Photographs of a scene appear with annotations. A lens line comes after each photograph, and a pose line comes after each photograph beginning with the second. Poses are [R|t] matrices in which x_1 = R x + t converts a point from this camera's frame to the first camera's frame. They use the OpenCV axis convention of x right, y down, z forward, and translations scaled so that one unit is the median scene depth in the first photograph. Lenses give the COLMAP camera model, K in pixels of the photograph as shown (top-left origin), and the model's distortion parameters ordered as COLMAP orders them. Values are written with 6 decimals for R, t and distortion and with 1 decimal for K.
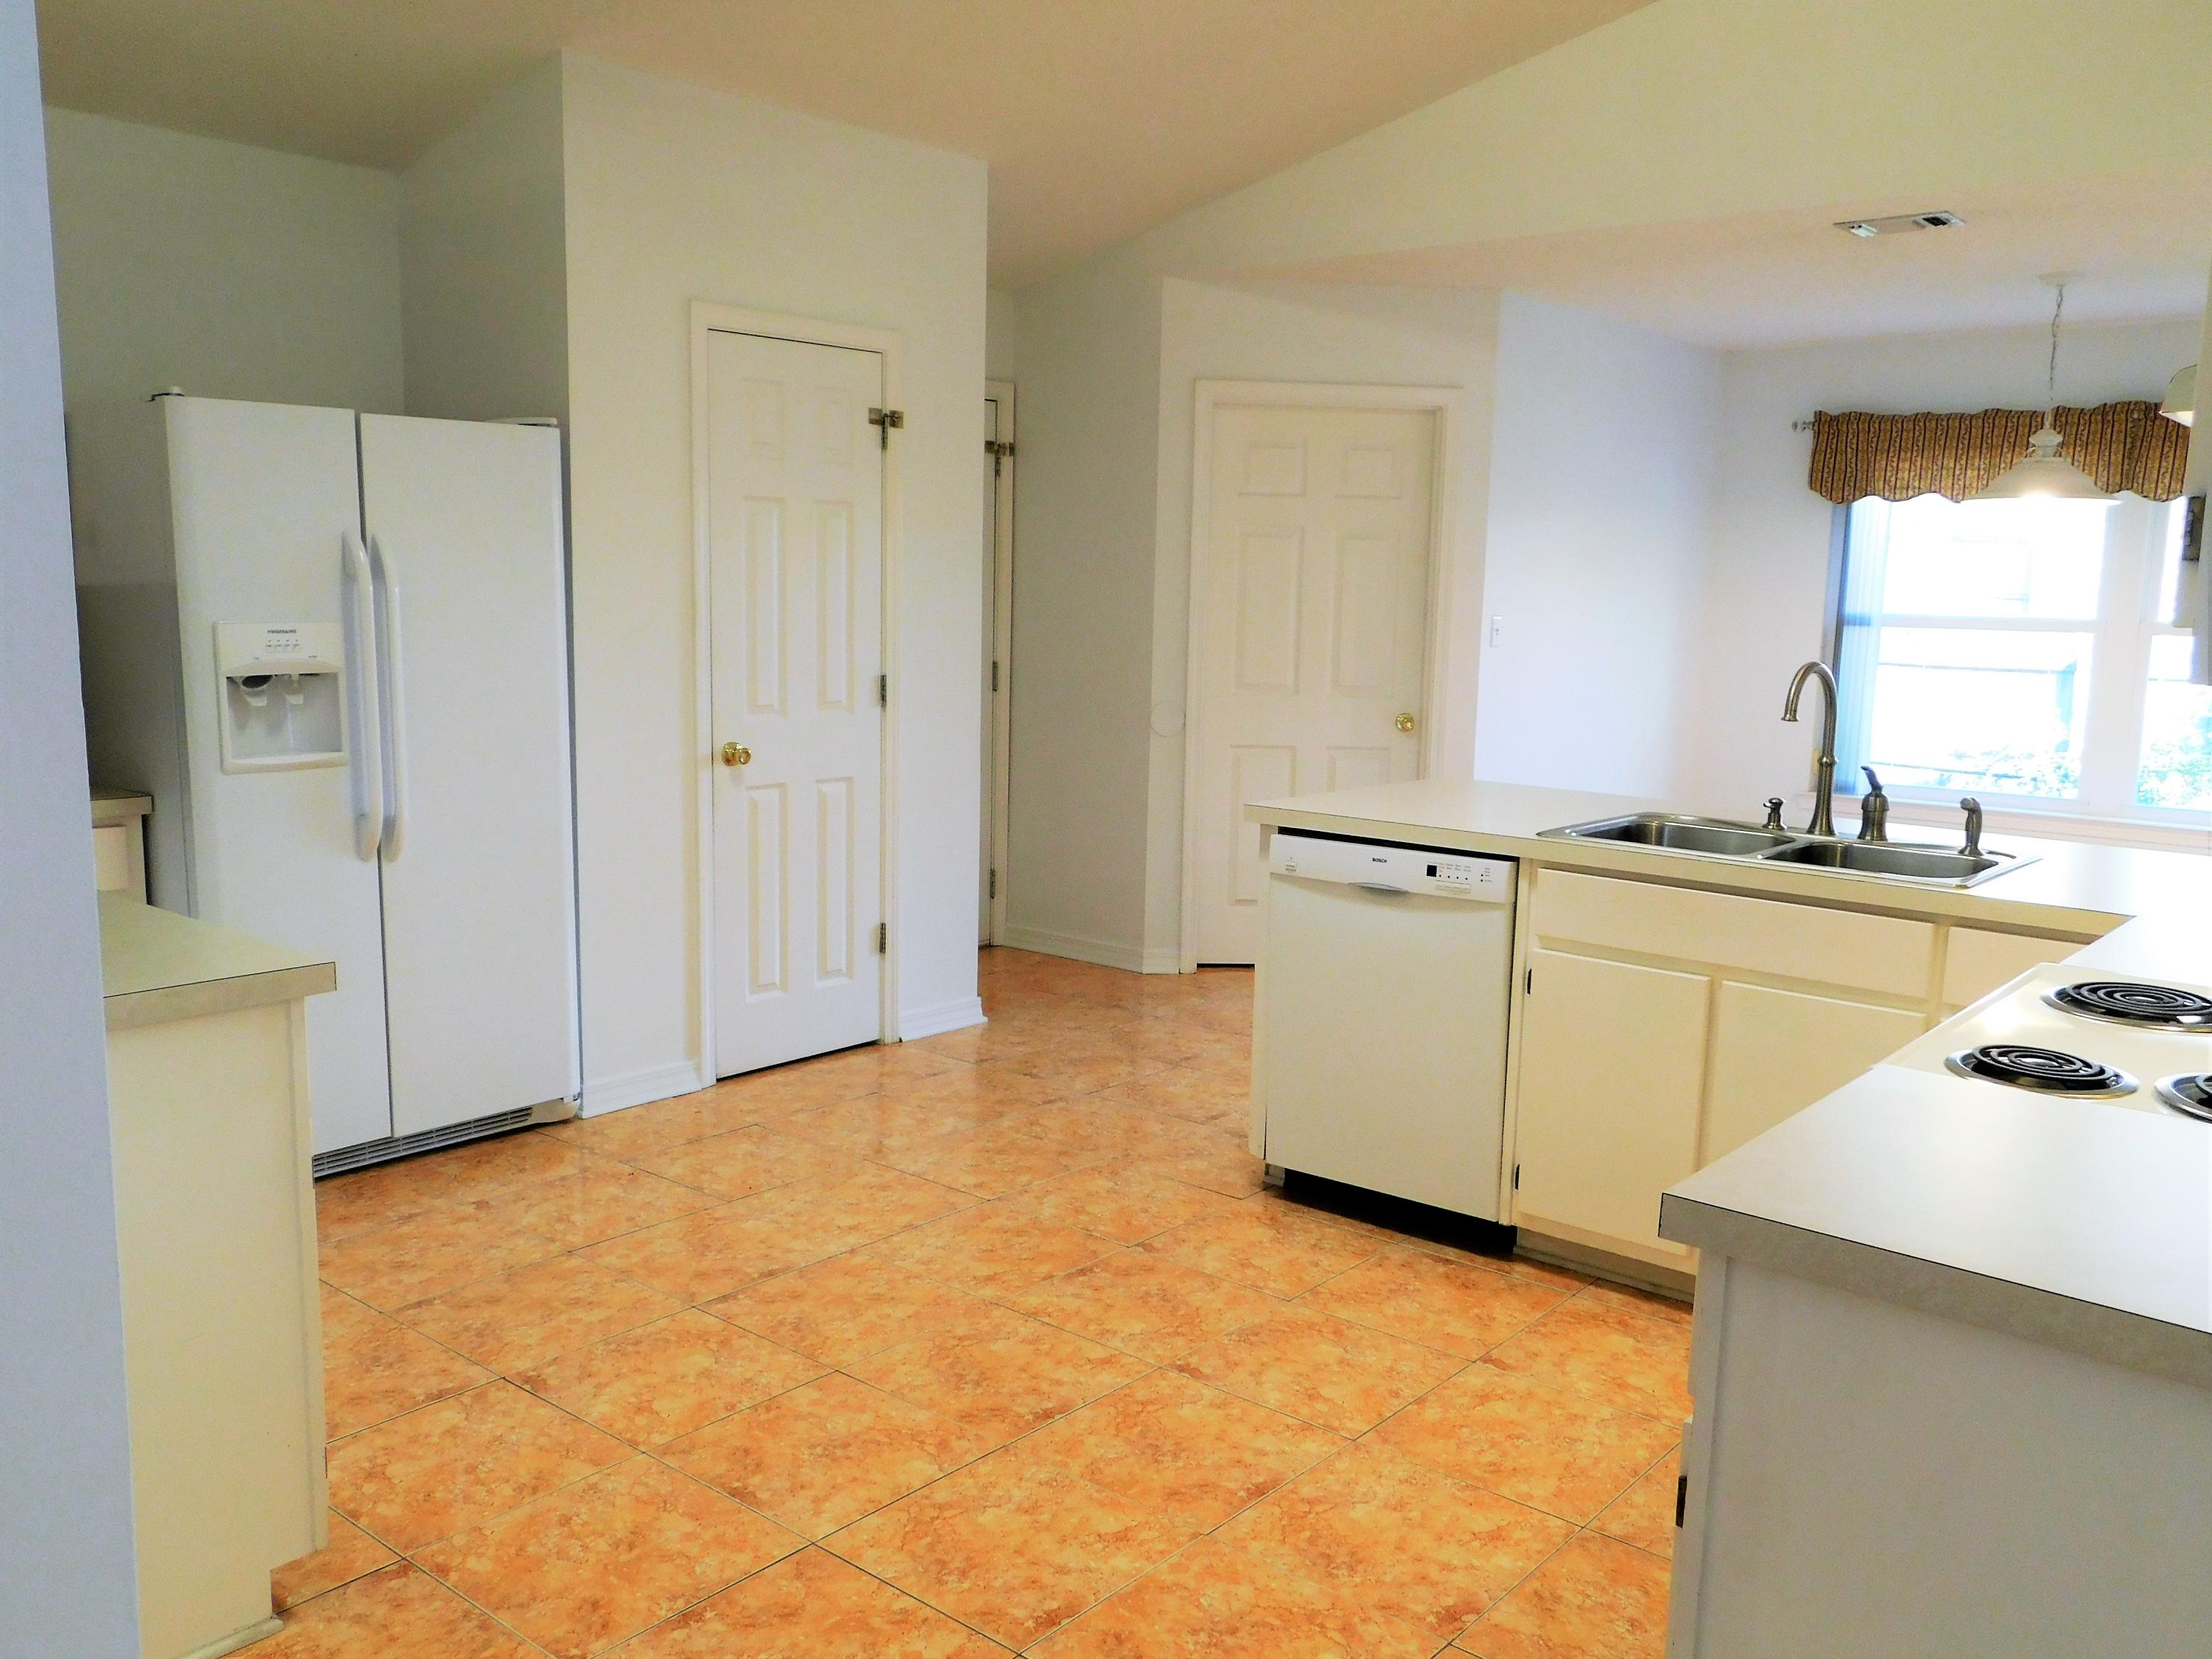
lens RADIAL K [[1833.3, 0, 1106.0], [0, 1833.3, 829.5], [0, 0, 1]] dist [0.014314, 0.000088]
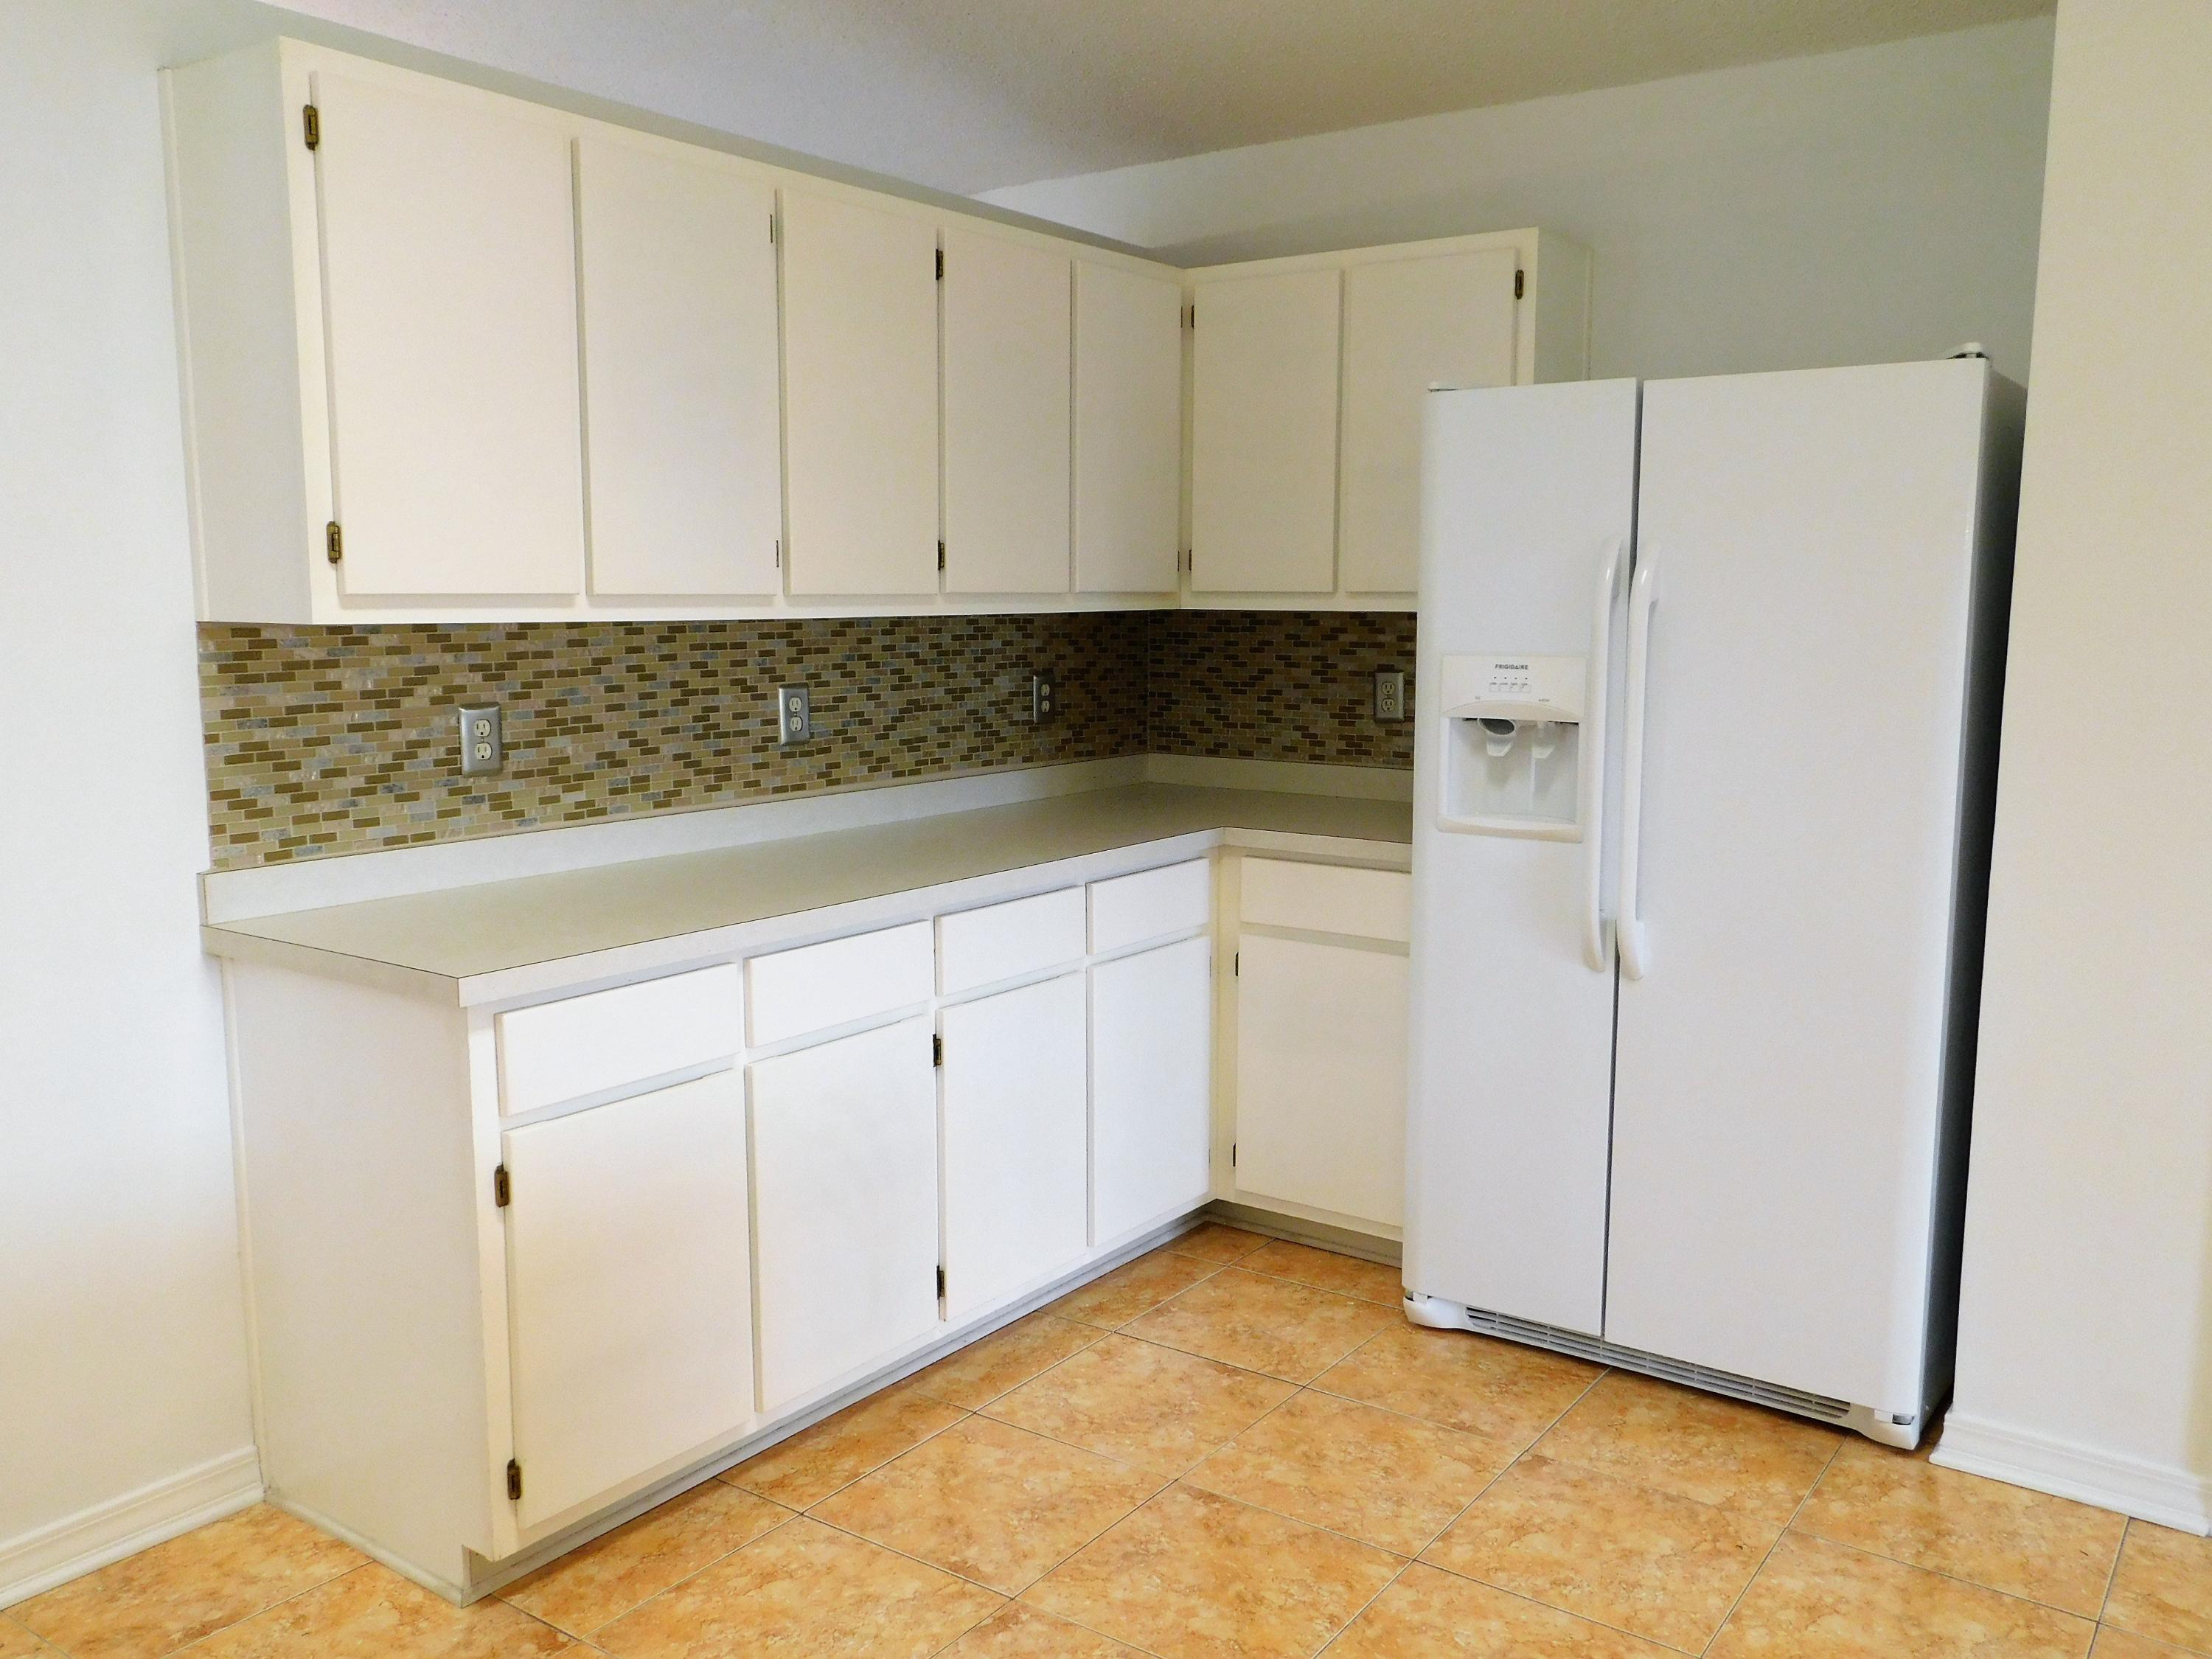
lens RADIAL K [[1833.3, 0, 1106.0], [0, 1833.3, 829.5], [0, 0, 1]] dist [0.014314, 0.000088]
pose [[0.074611, 0.119898, -0.989979, 0.373918], [-0.140509, 0.984106, 0.108597, -0.107611], [0.987264, 0.130999, 0.090272, 0.819352]]
